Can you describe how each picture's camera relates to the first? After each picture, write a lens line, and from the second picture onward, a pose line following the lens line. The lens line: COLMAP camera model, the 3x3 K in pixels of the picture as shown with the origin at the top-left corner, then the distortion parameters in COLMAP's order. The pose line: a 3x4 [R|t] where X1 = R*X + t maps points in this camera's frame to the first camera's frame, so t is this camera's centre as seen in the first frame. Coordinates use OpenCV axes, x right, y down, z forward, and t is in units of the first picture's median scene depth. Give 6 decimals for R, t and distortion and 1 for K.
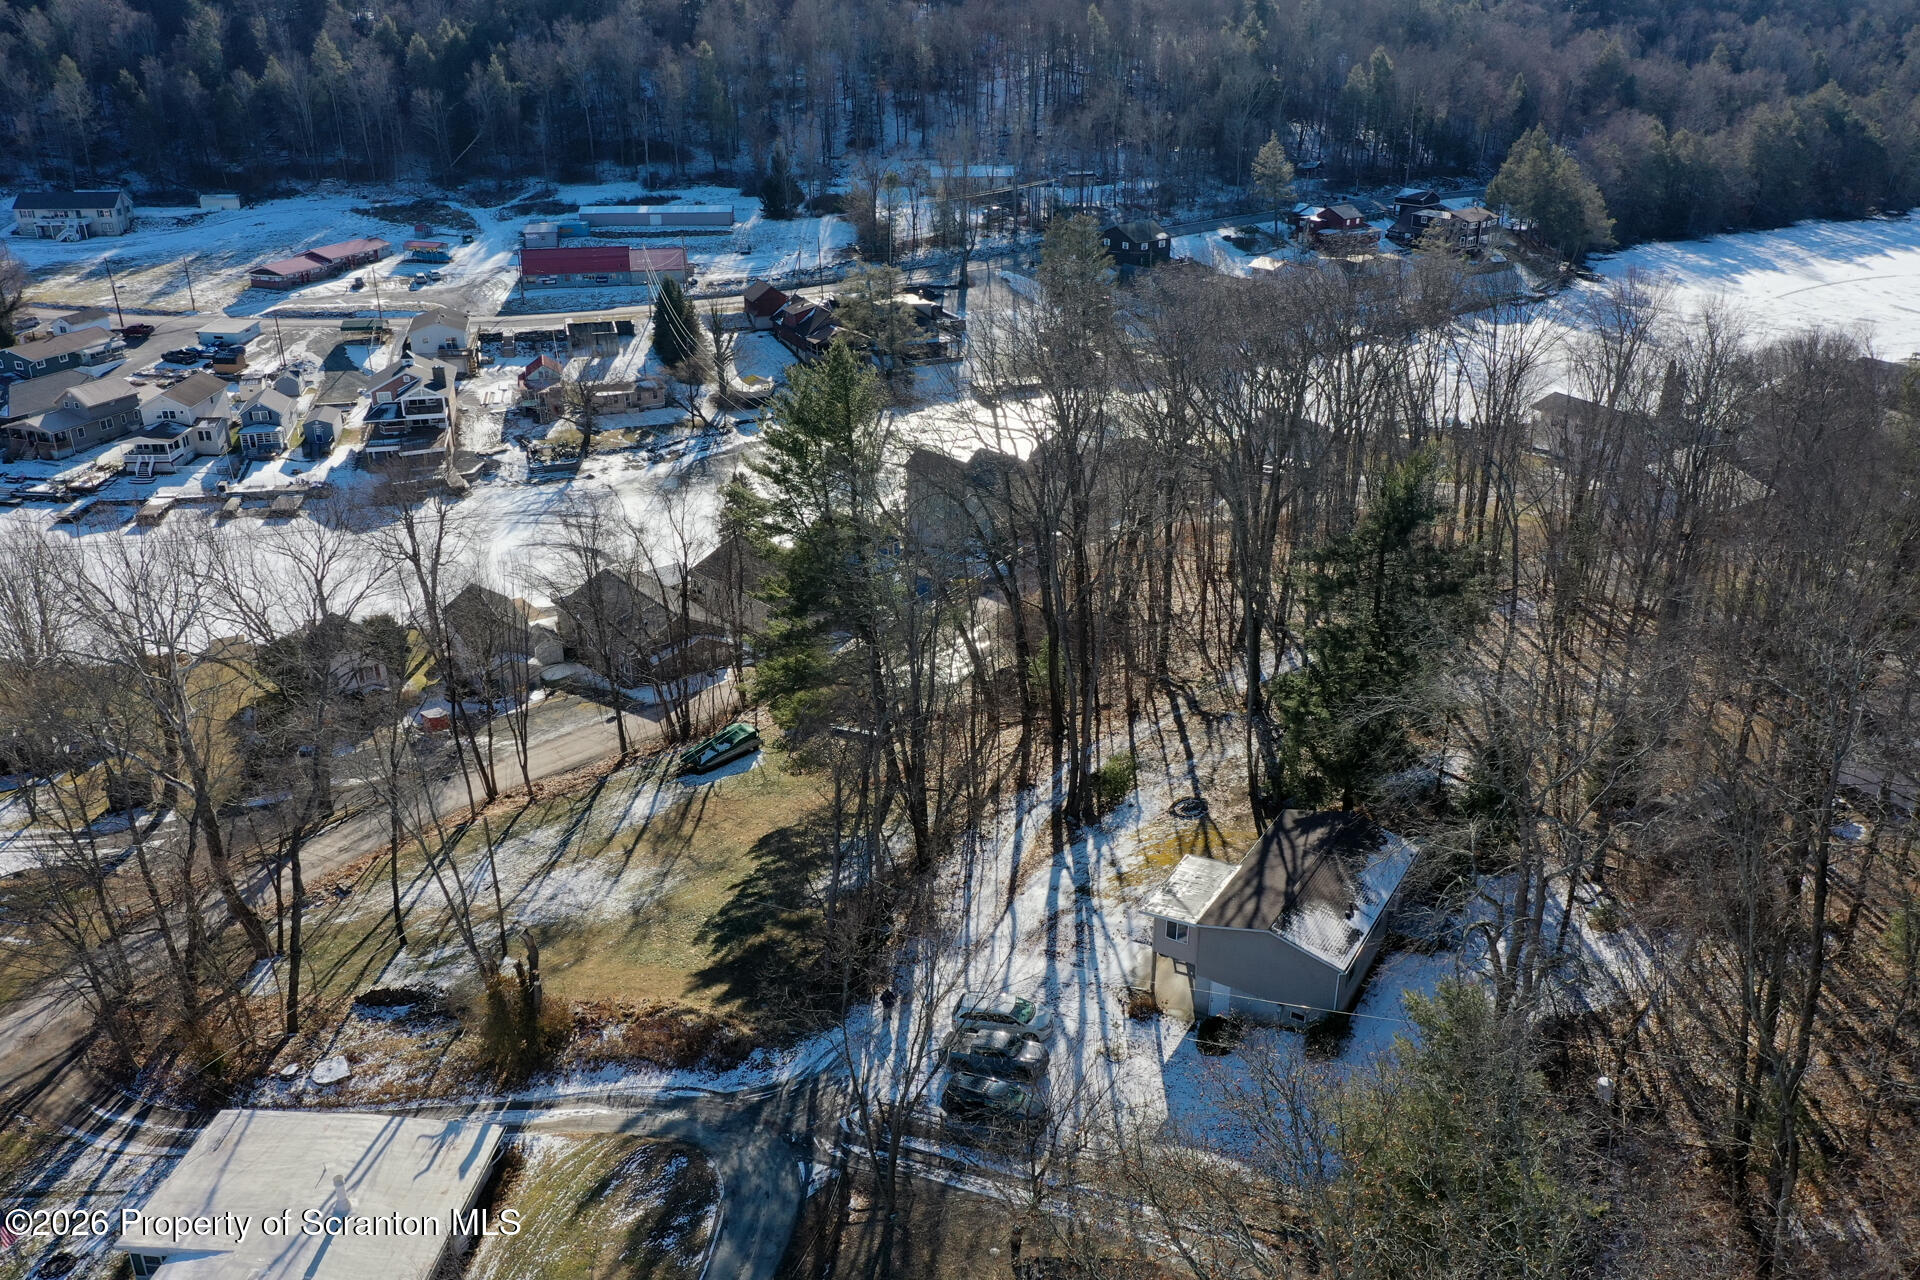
lens RADIAL K [[1534.3, 0, 960.0], [0, 1534.3, 640.0], [0, 0, 1]] dist [0.002506, 0.001732]
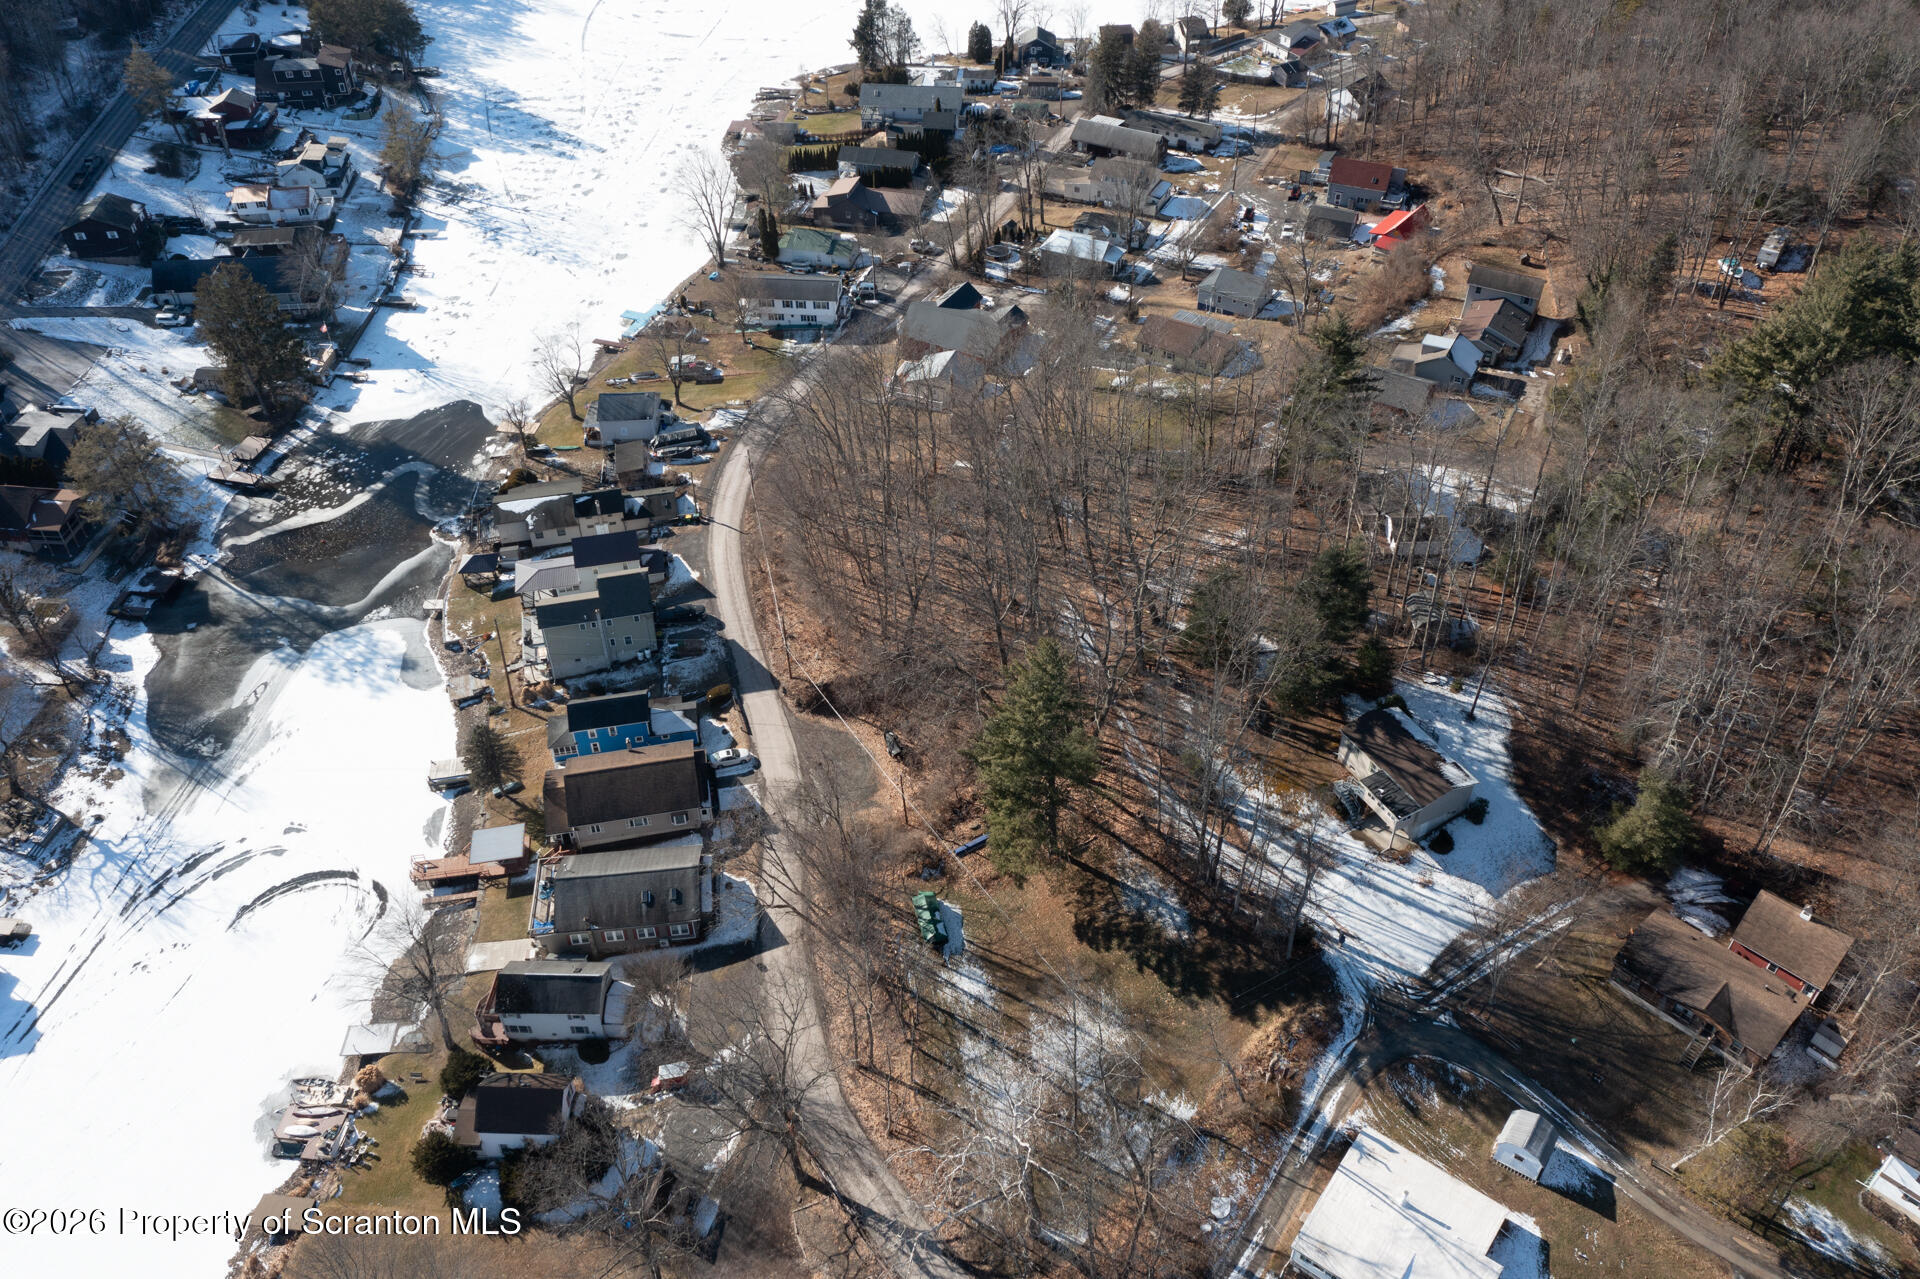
lens RADIAL K [[1534.3, 0, 960.0], [0, 1534.3, 639.5], [0, 0, 1]] dist [0.002506, 0.001732]
pose [[0.518667, -0.559726, 0.646290, -0.497707], [0.347413, 0.828672, 0.438871, -0.406179], [-0.781210, -0.003098, 0.624261, 0.075942]]
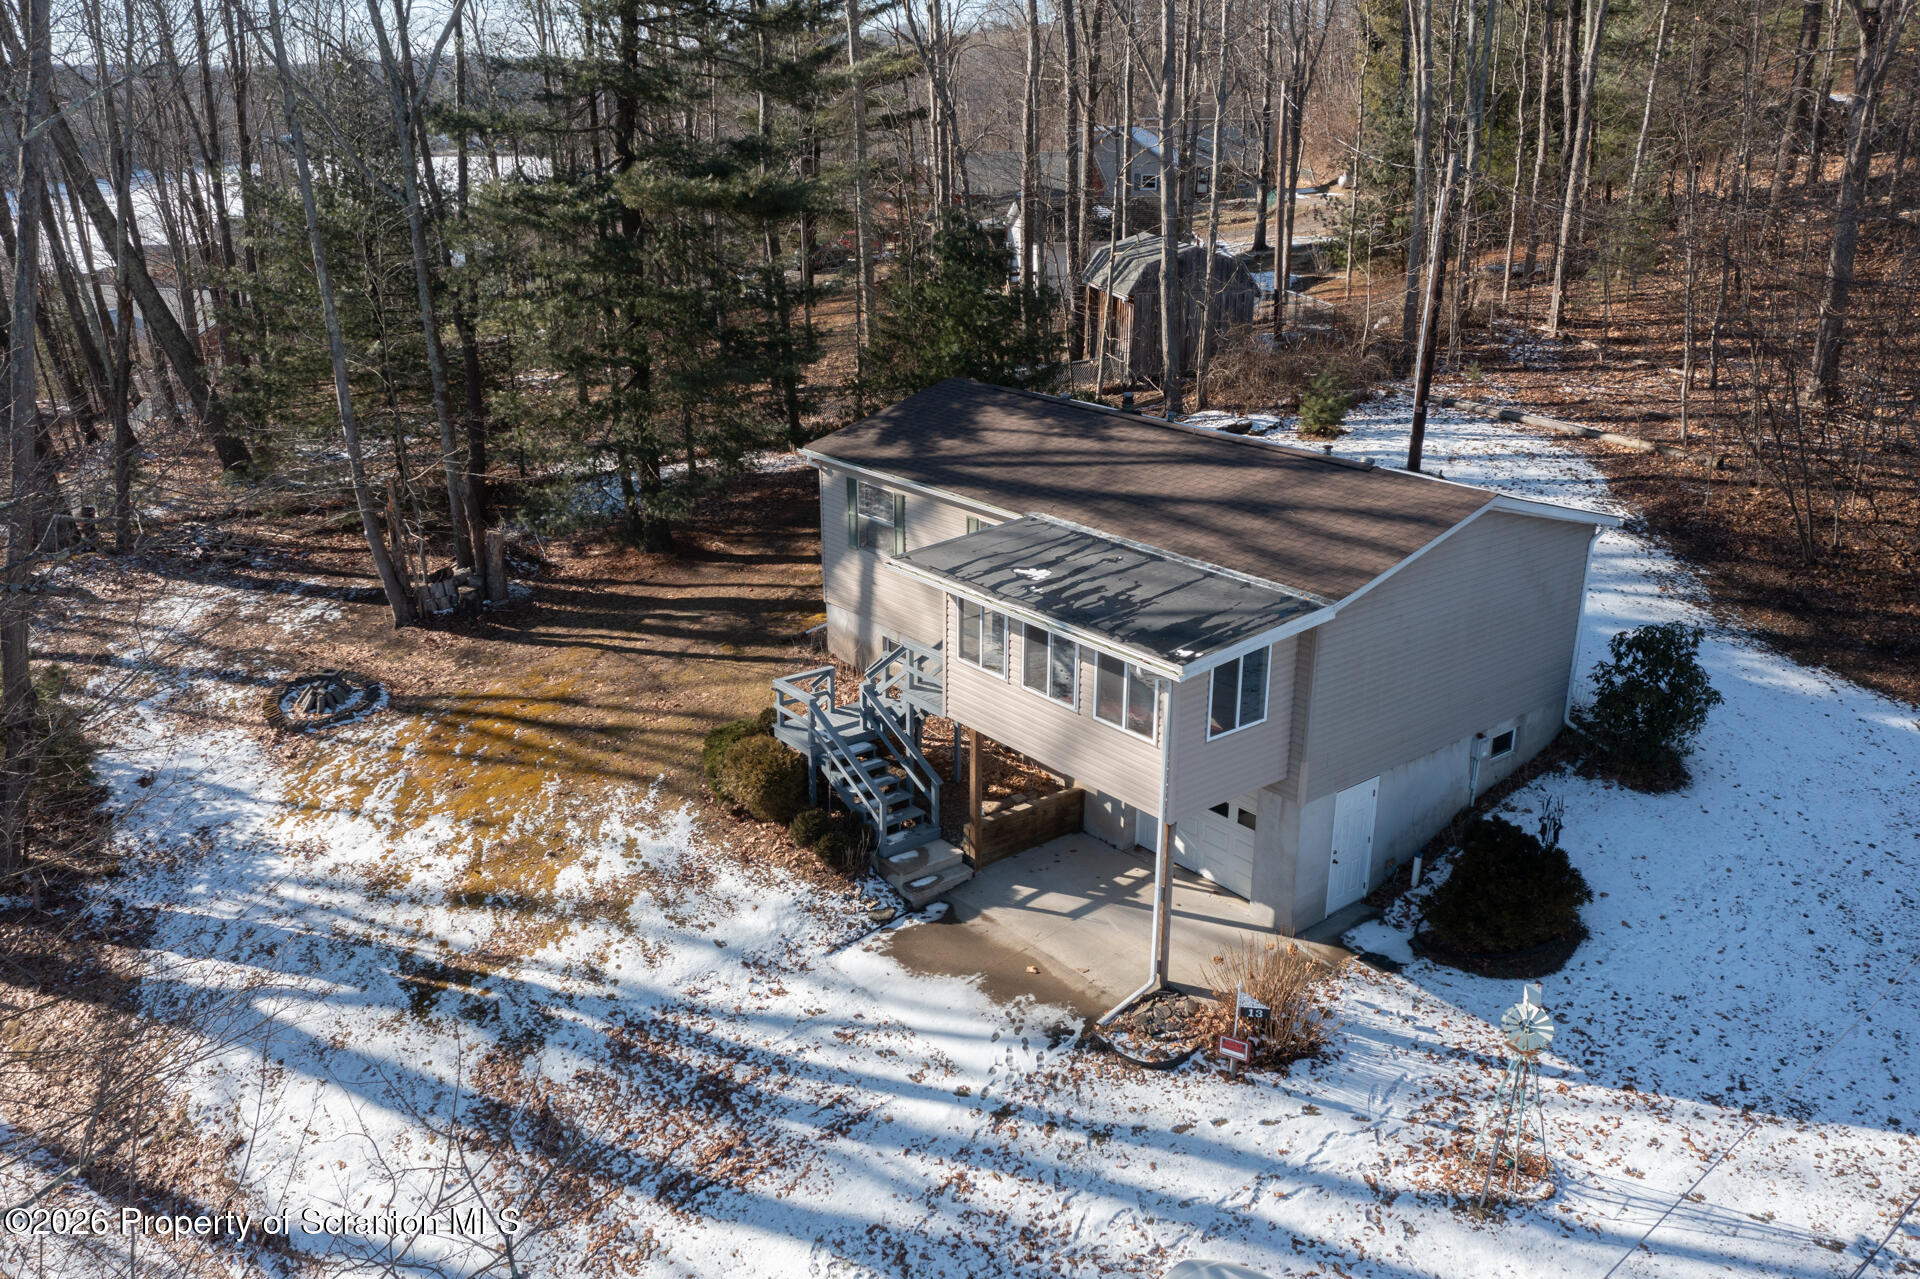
lens RADIAL K [[1534.3, 0, 960.0], [0, 1534.3, 639.5], [0, 0, 1]] dist [0.002506, 0.001732]
pose [[0.354990, -0.310009, 0.881973, -0.042427], [0.374430, 0.911592, 0.169713, 0.042970], [-0.856612, 0.269991, 0.439683, 0.343113]]
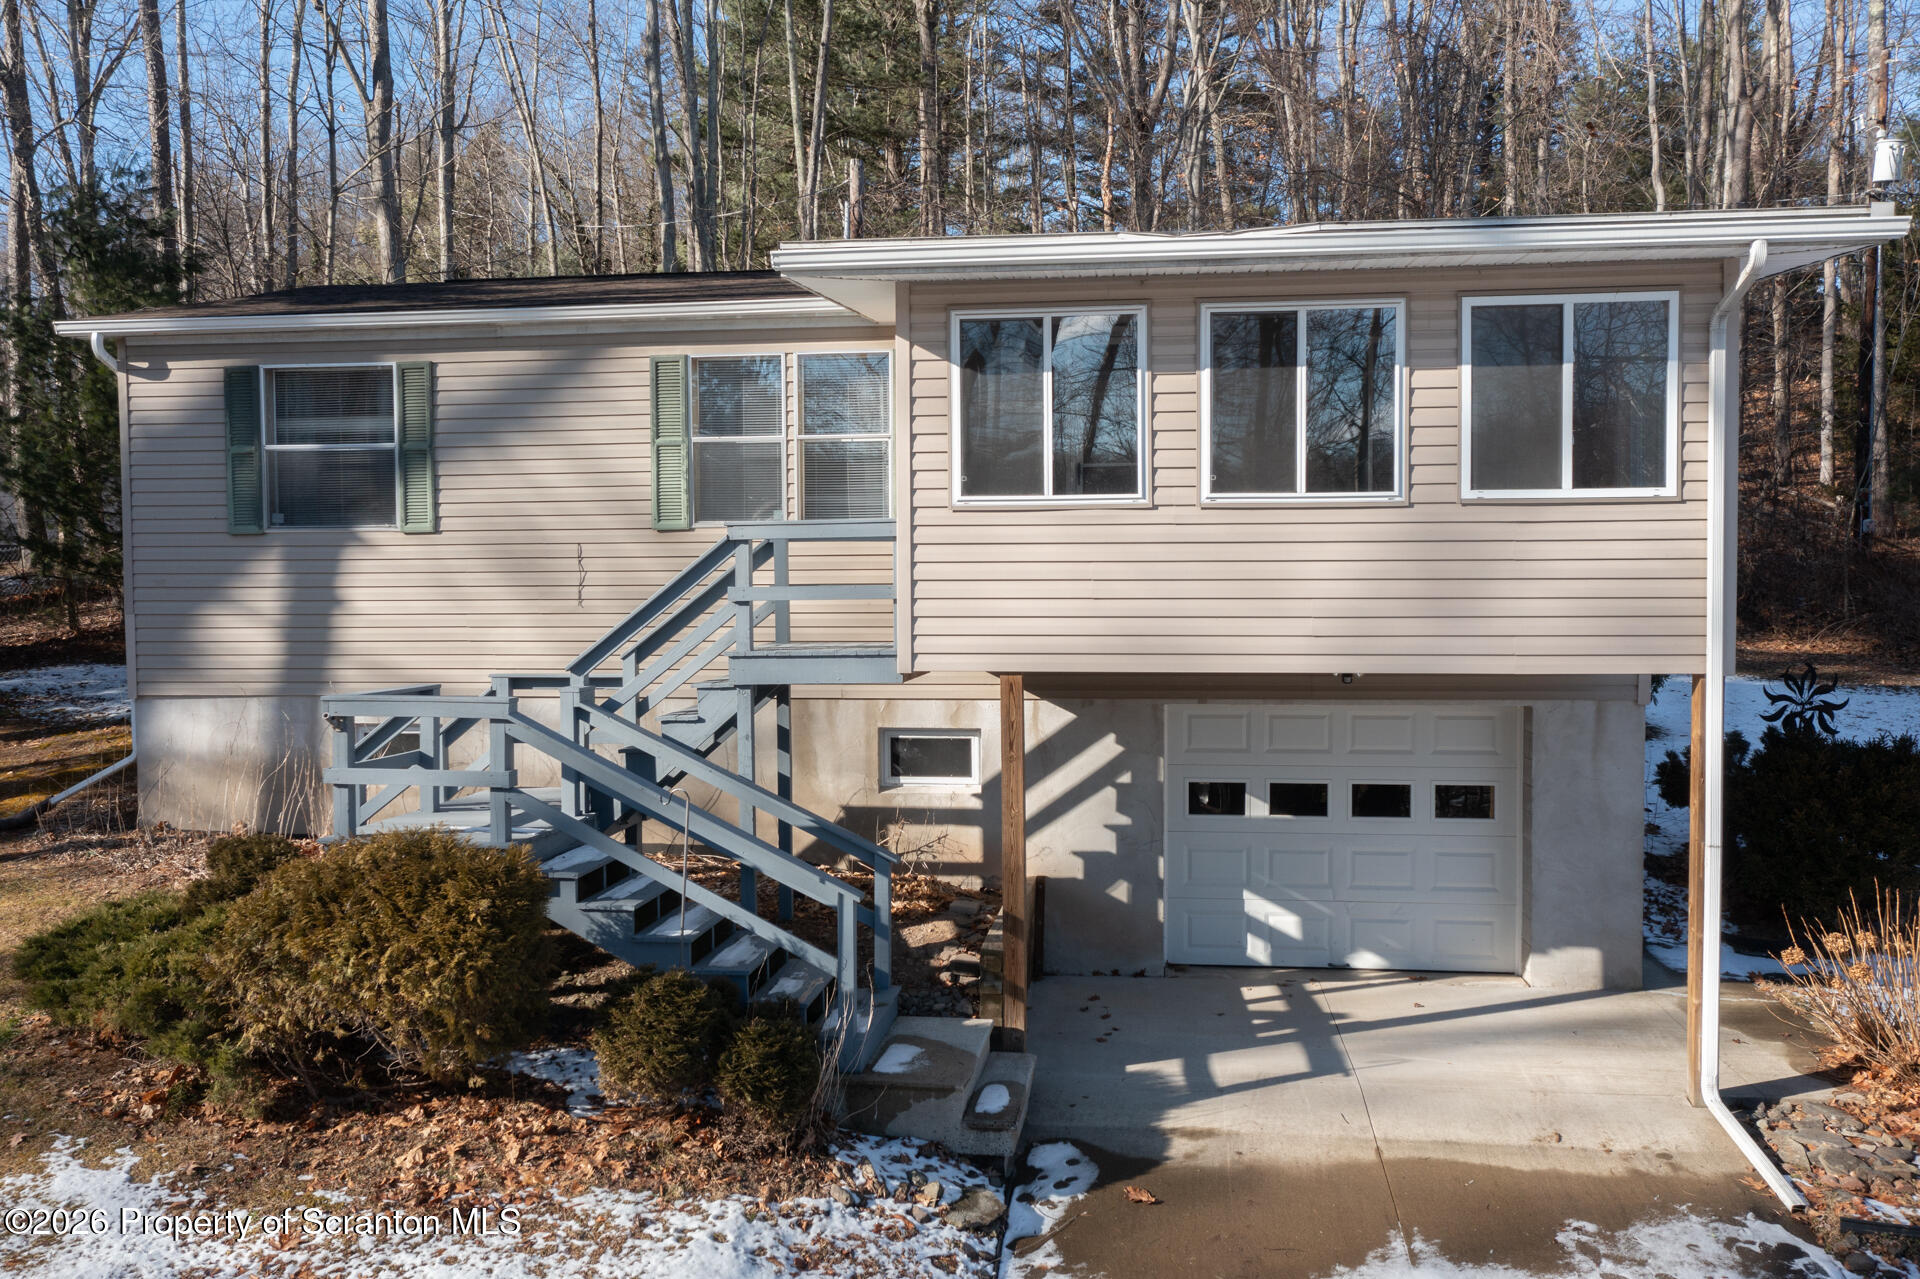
lens RADIAL K [[1534.3, 0, 960.0], [0, 1534.3, 639.5], [0, 0, 1]] dist [0.002506, 0.001732]
pose [[-0.392262, -0.031701, 0.919307, 0.015838], [0.375836, 0.906656, 0.191631, 0.058610], [-0.839570, 0.420678, -0.343732, 0.411843]]
